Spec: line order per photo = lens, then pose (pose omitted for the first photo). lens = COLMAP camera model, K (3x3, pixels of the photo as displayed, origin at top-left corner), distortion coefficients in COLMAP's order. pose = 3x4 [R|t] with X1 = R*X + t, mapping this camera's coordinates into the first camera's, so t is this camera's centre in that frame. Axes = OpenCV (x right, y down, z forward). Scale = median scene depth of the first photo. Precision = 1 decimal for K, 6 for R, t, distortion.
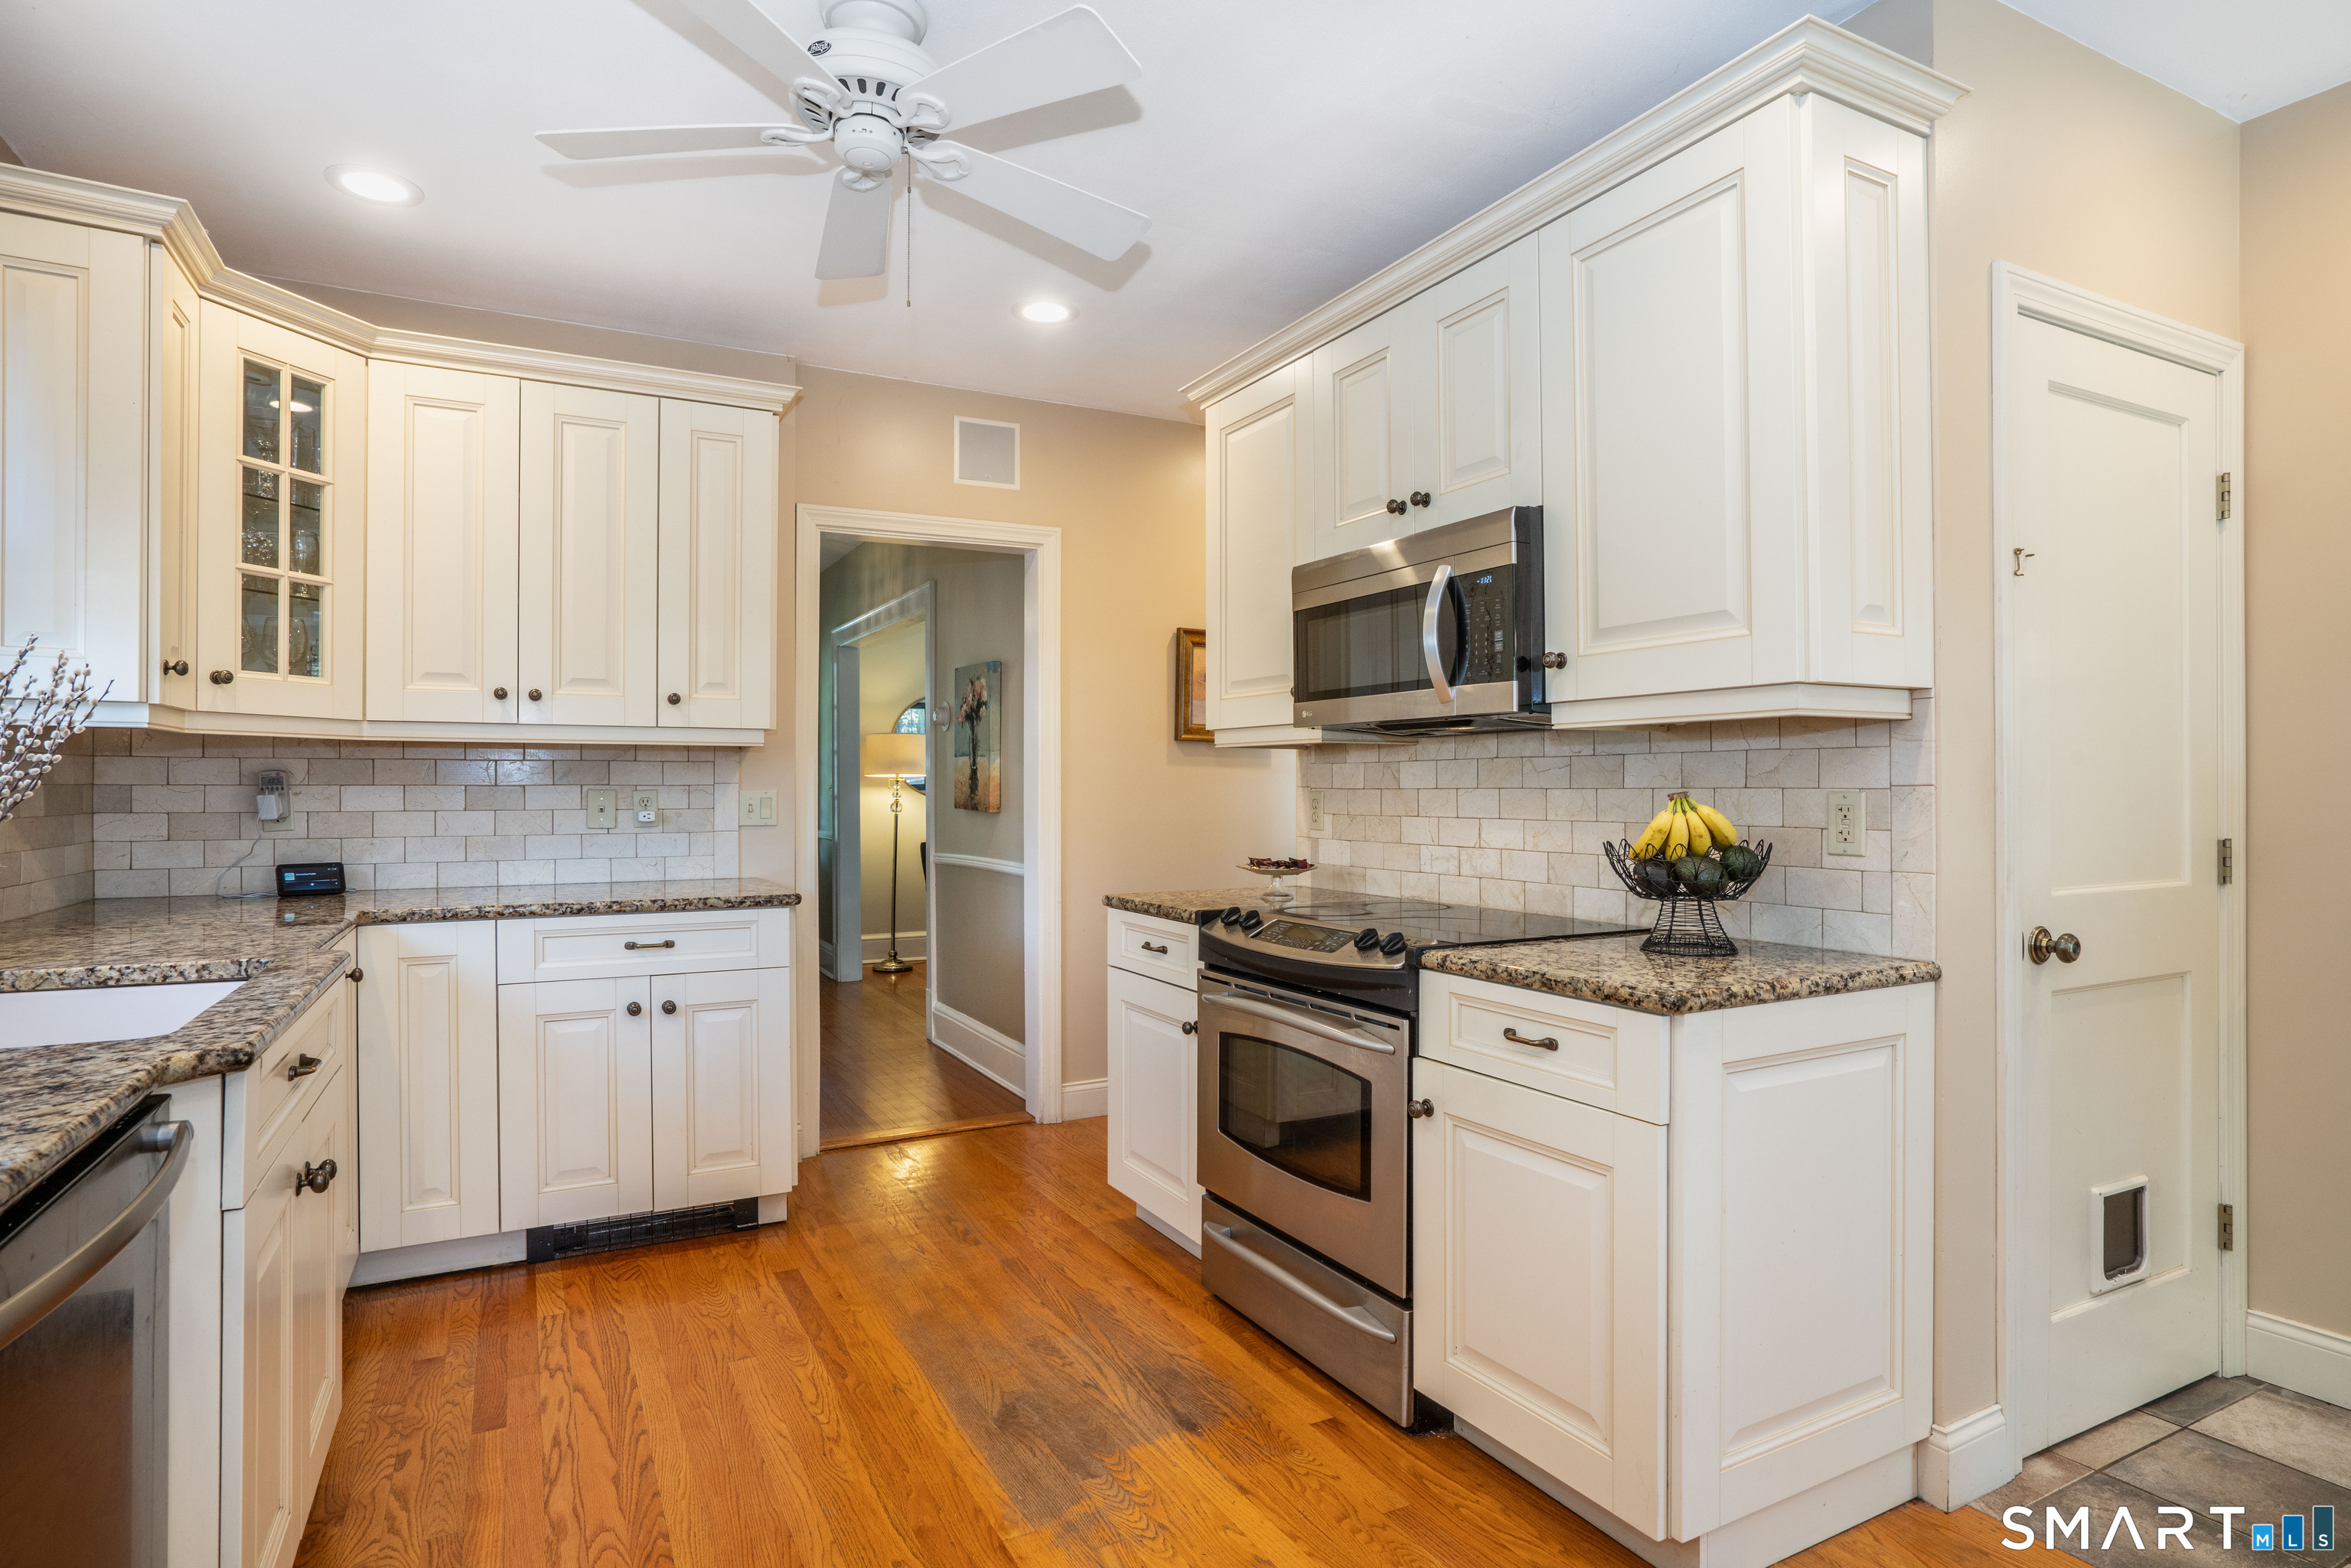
lens RADIAL K [[1209.0, 0, 1192.2], [0, 1209.0, 787.2], [0, 0, 1]] dist [-0.016919, 0.001433]
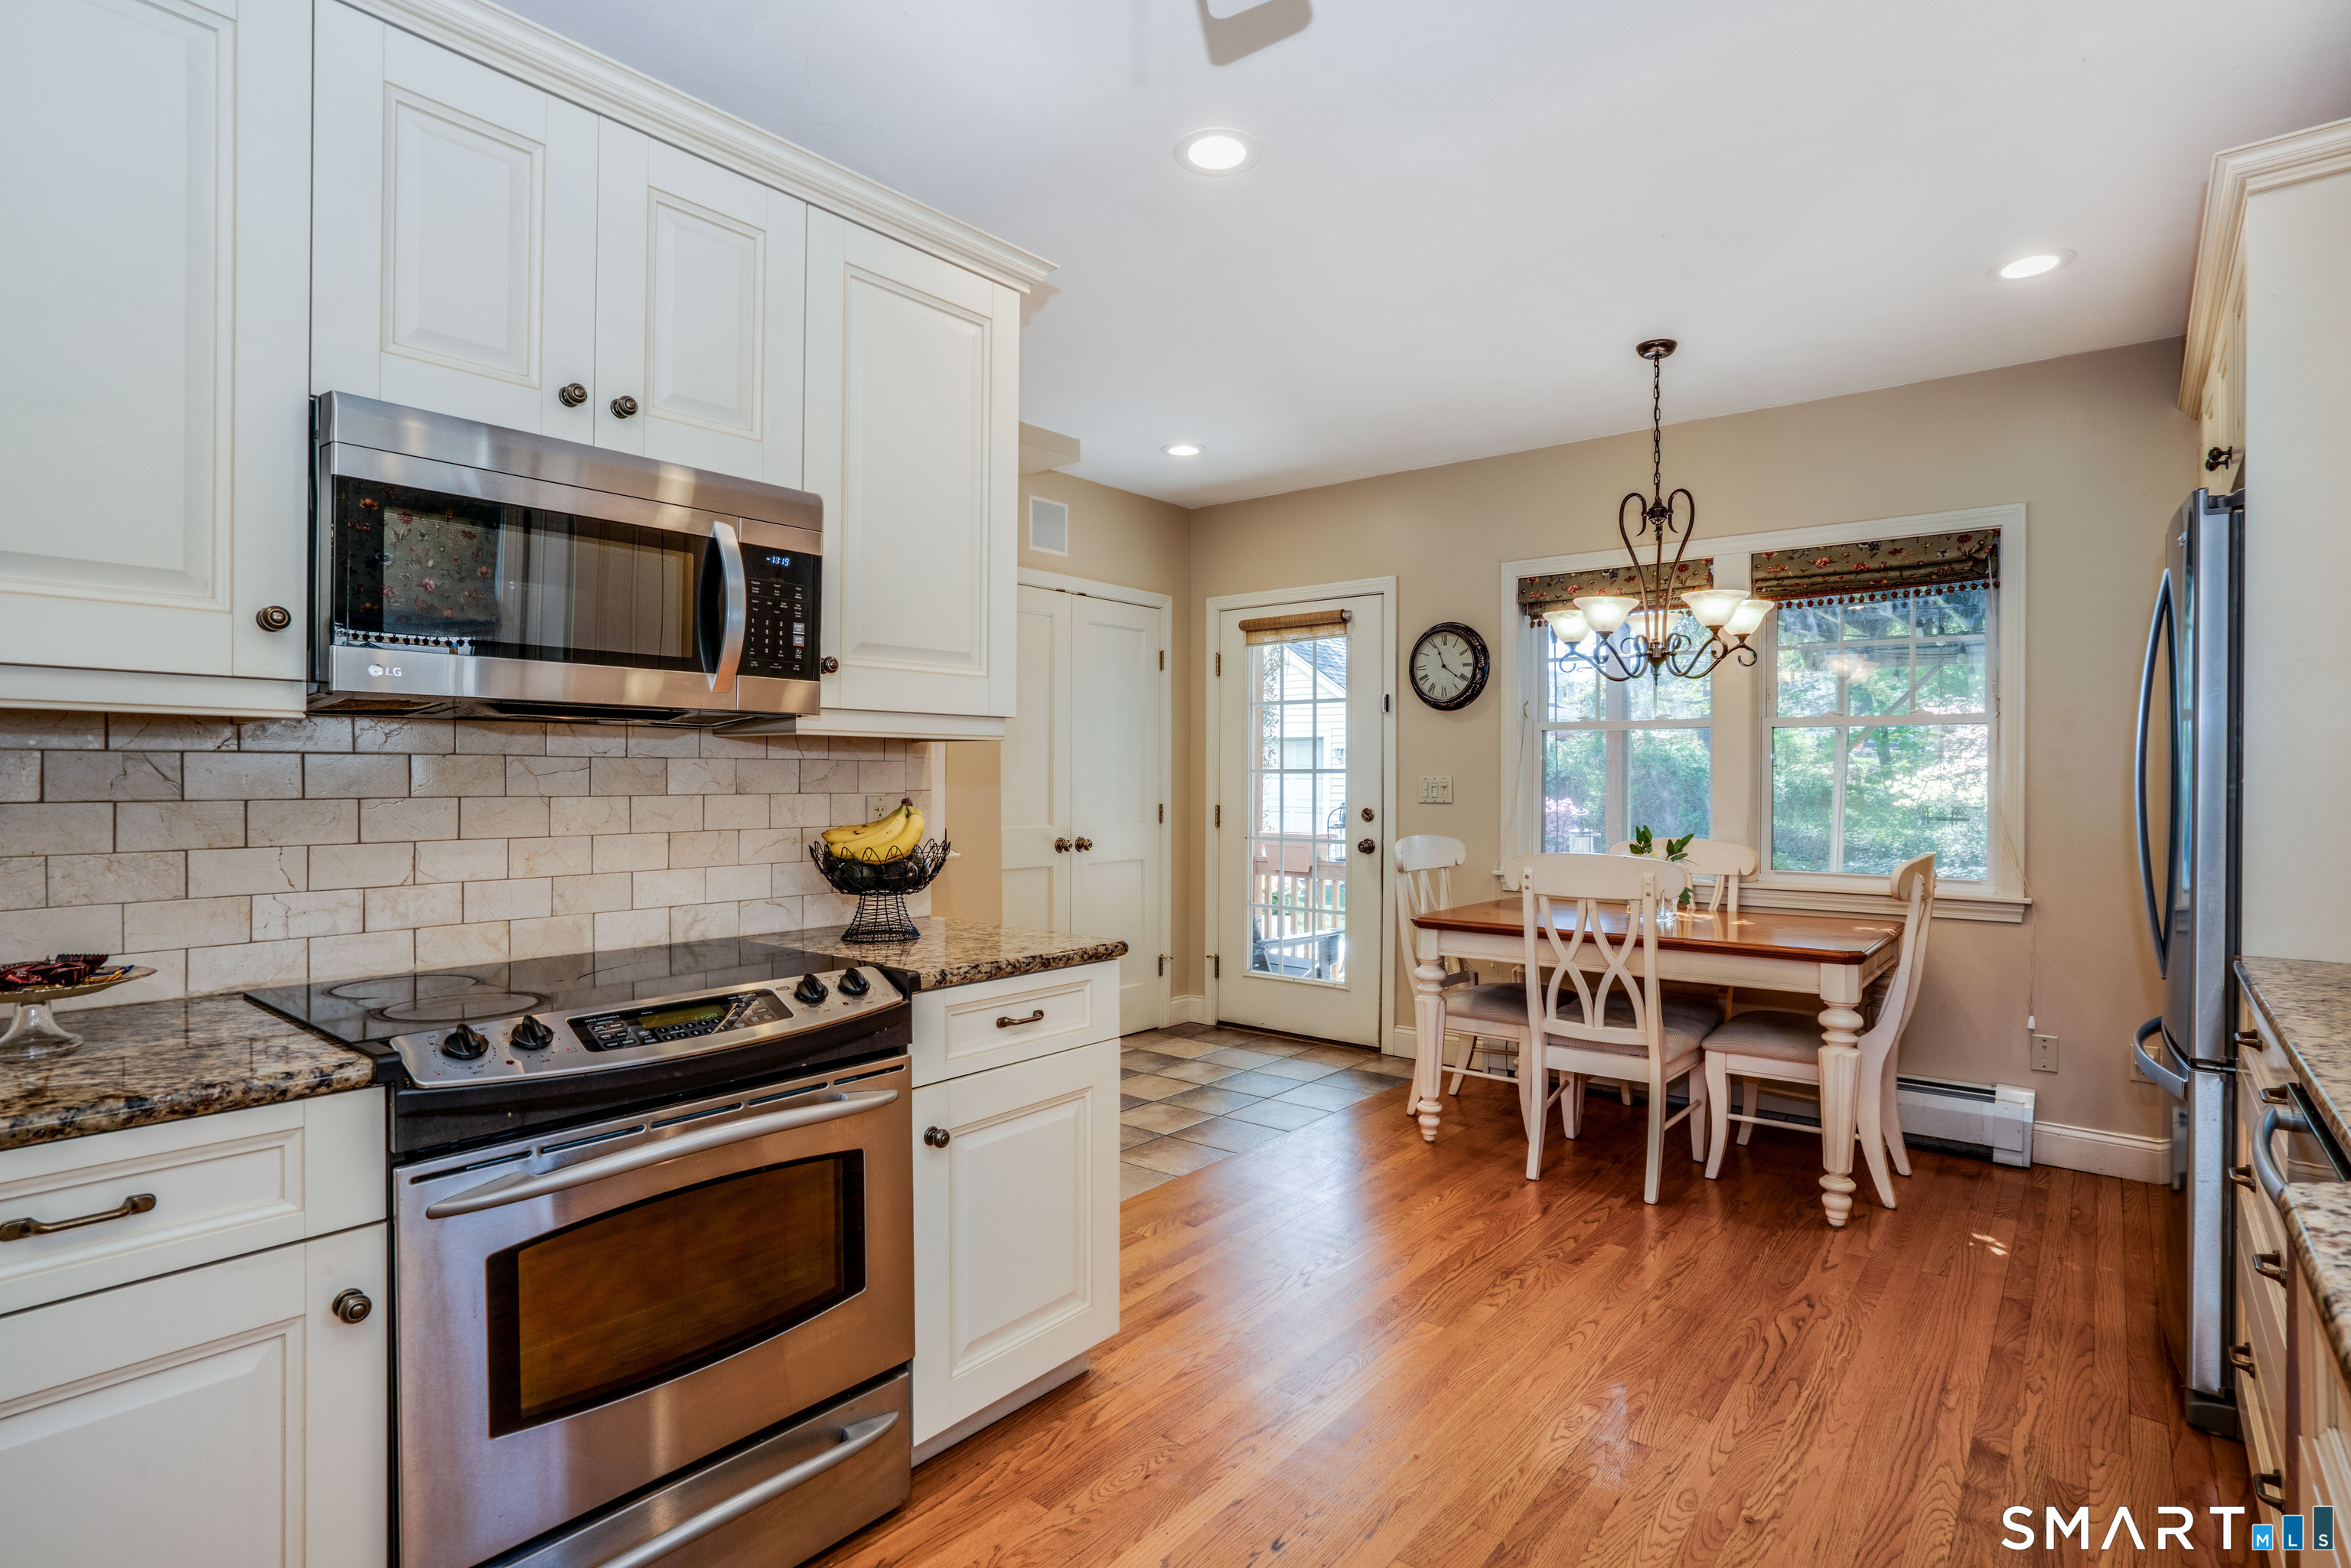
lens RADIAL K [[1175.5, 0, 1193.0], [0, 1175.5, 785.3], [0, 0, 1]] dist [-0.028520, 0.000673]
pose [[-0.364738, -0.005770, 0.931092, -0.556053], [-0.004177, 0.999981, 0.004561, -0.011208], [-0.931101, -0.002226, -0.364755, 0.867018]]
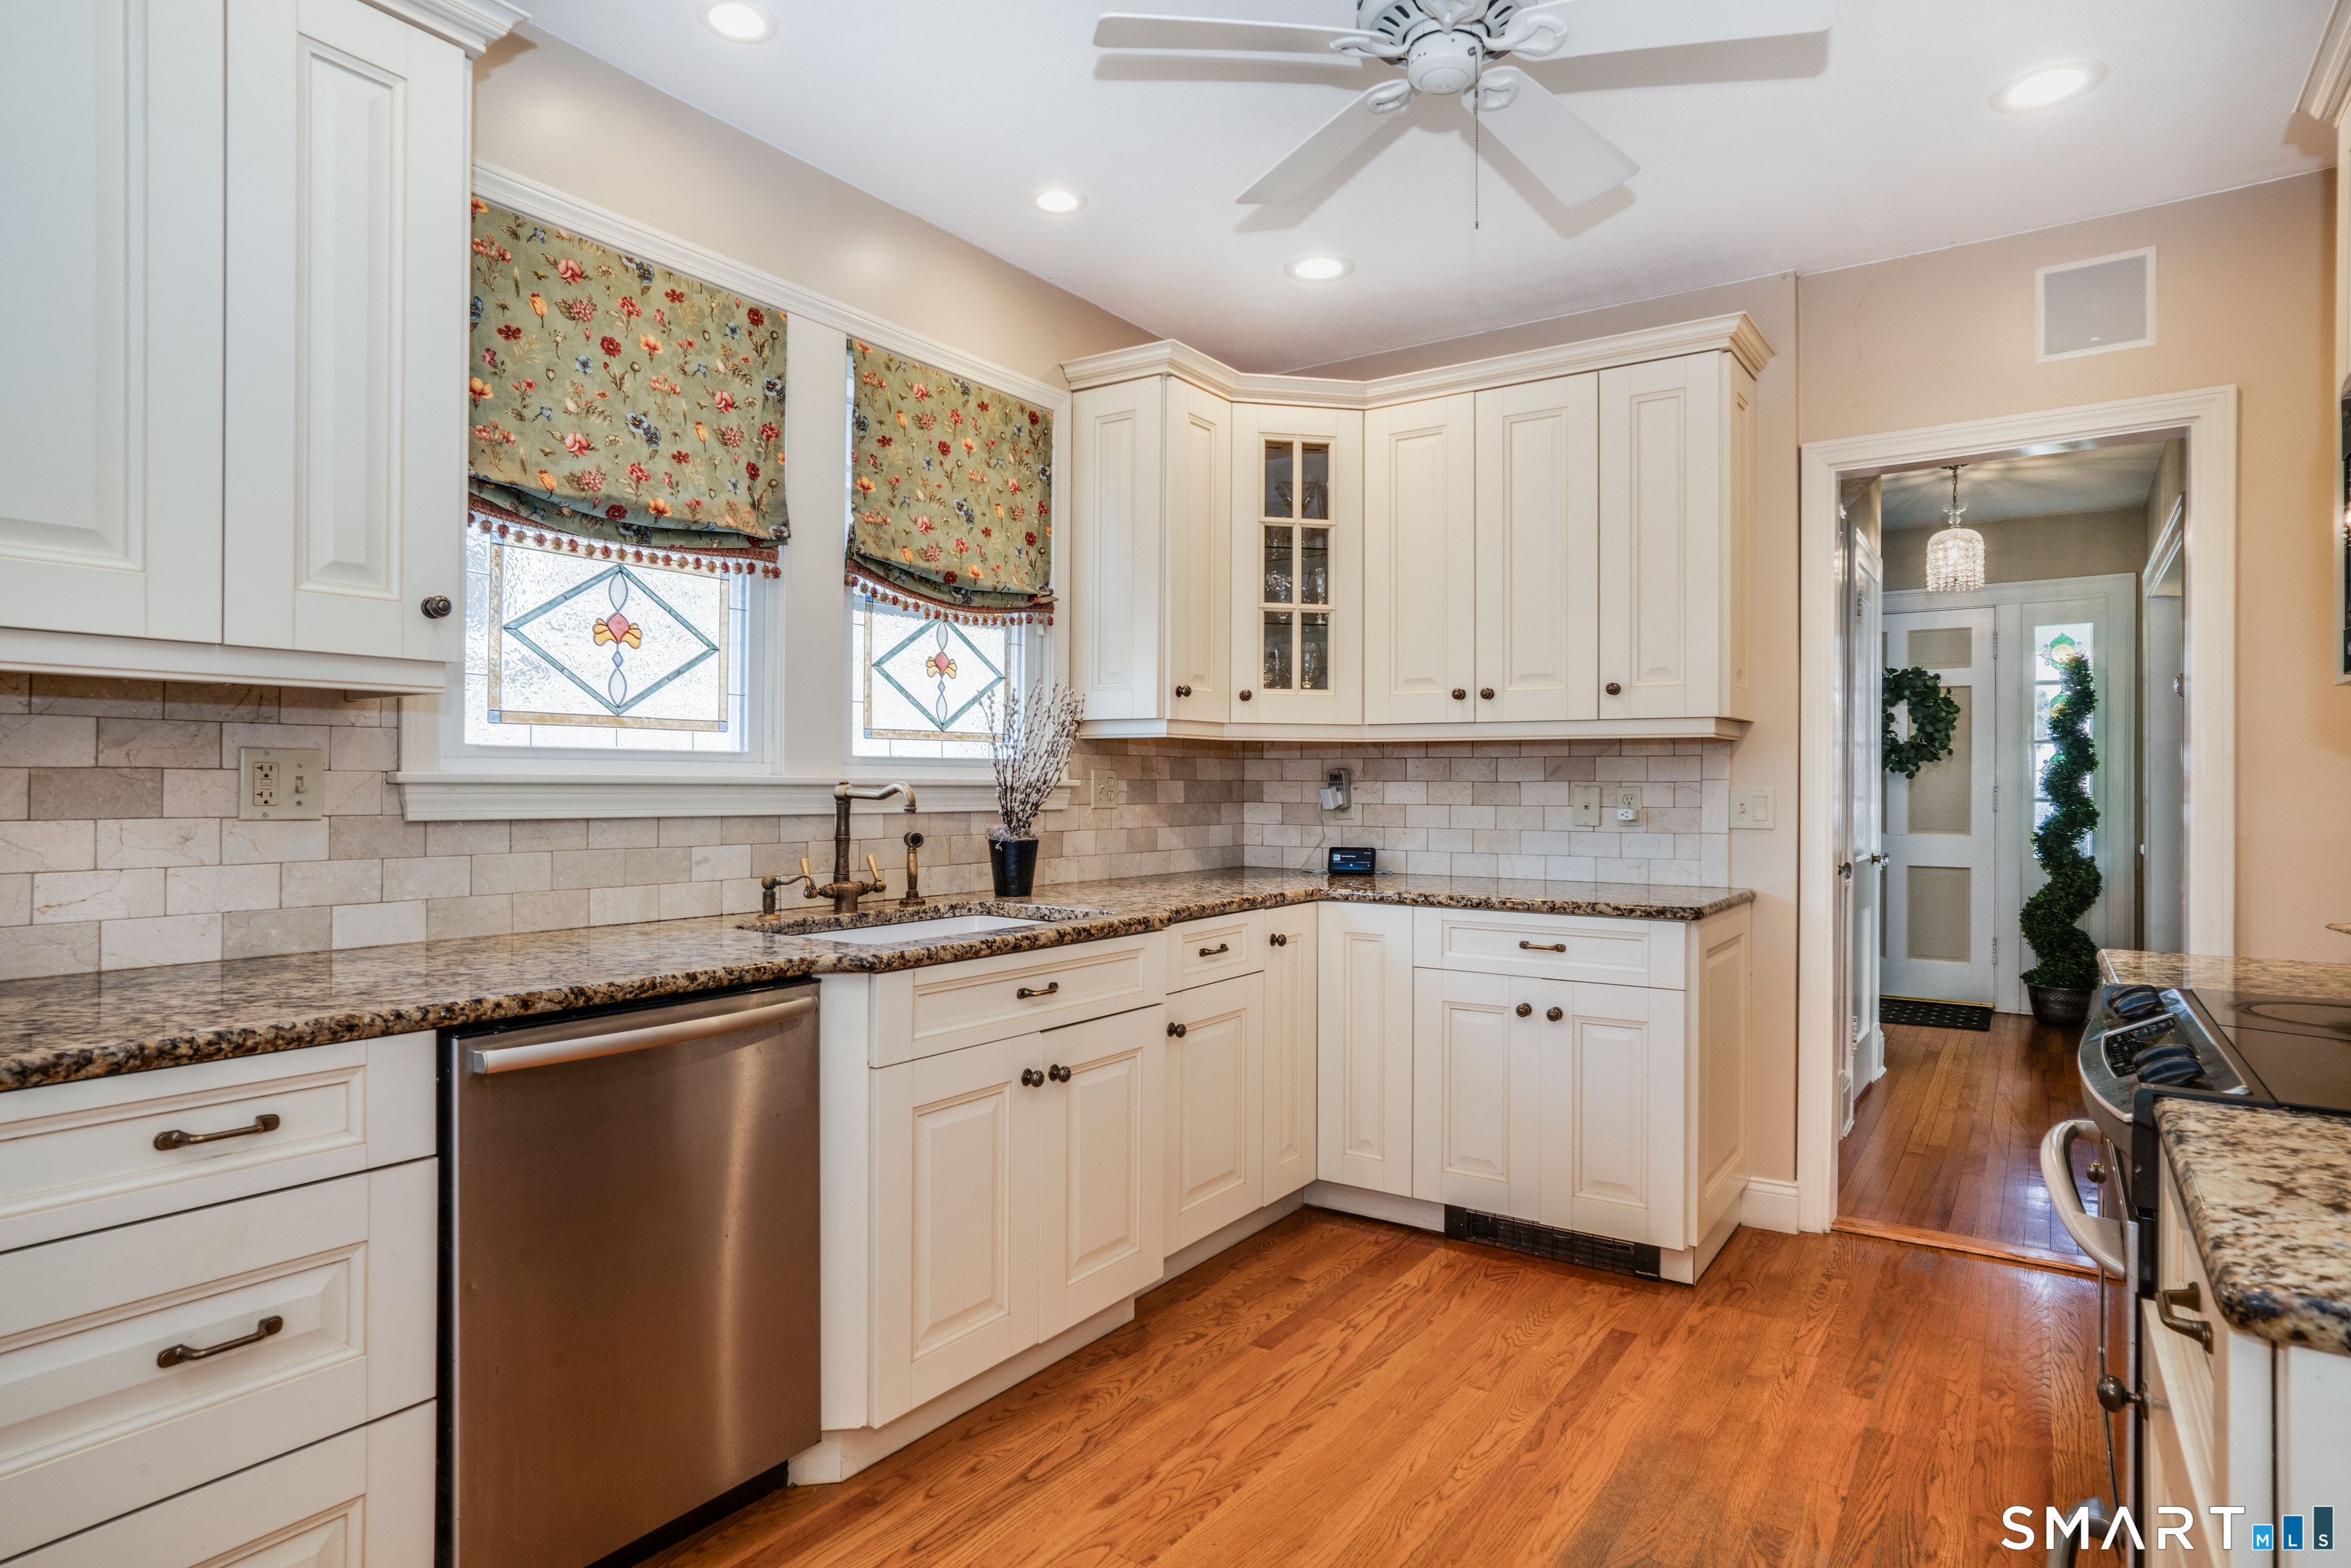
lens RADIAL K [[1307.2, 0, 1180.8], [0, 1307.2, 784.6], [0, 0, 1]] dist [-0.043362, 0.014336]
pose [[0.452343, 0.001946, -0.891842, 0.367908], [-0.004178, 0.999991, 0.000063, 0.002651], [0.891834, 0.003698, 0.452348, 0.288286]]
